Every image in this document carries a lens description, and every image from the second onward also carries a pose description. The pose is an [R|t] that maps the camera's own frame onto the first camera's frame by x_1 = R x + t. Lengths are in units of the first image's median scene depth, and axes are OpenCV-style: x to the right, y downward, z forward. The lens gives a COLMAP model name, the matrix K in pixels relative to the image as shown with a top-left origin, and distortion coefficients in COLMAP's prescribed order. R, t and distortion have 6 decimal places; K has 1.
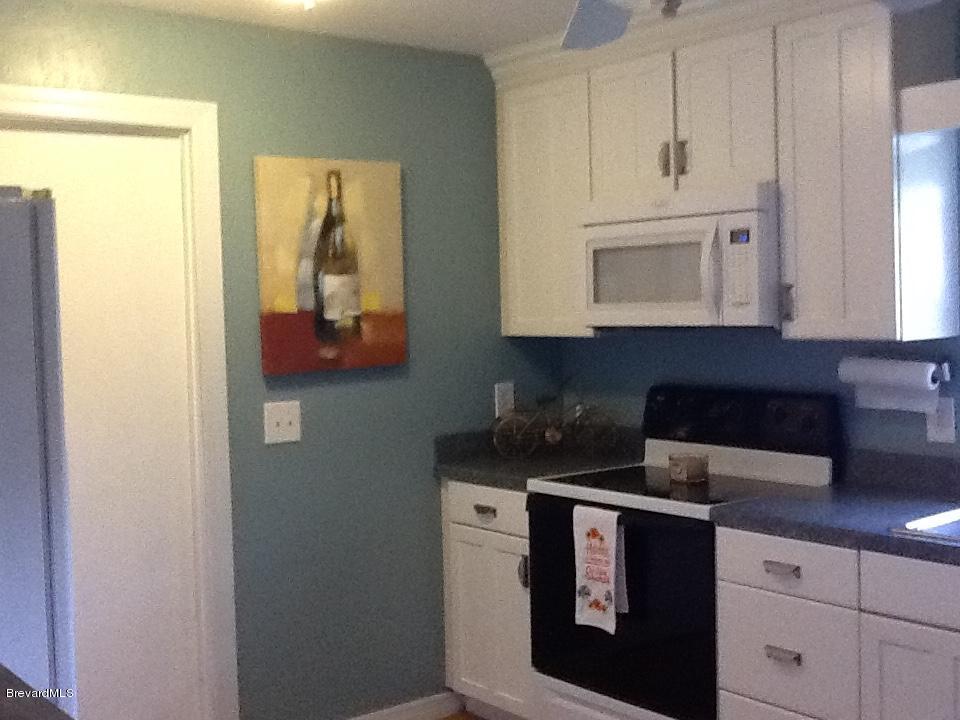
lens RADIAL K [[1208.4, 0, 450.7], [0, 1208.4, 362.5], [0, 0, 1]] dist [0.004368, 0.000000]
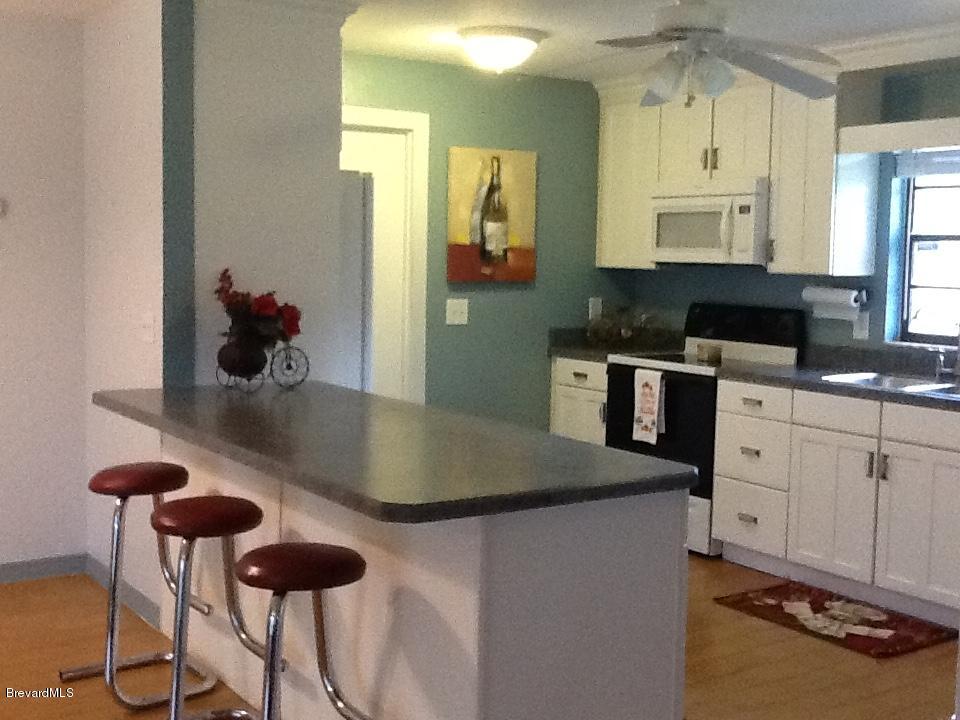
lens RADIAL K [[1208.4, 0, 450.3], [0, 1208.4, 327.6], [0, 0, 1]] dist [0.004368, 0.000000]
pose [[0.996408, 0.049998, -0.068346, -0.038368], [-0.049056, 0.998678, 0.015384, 0.047547], [0.069024, -0.011976, 0.997543, -0.633126]]
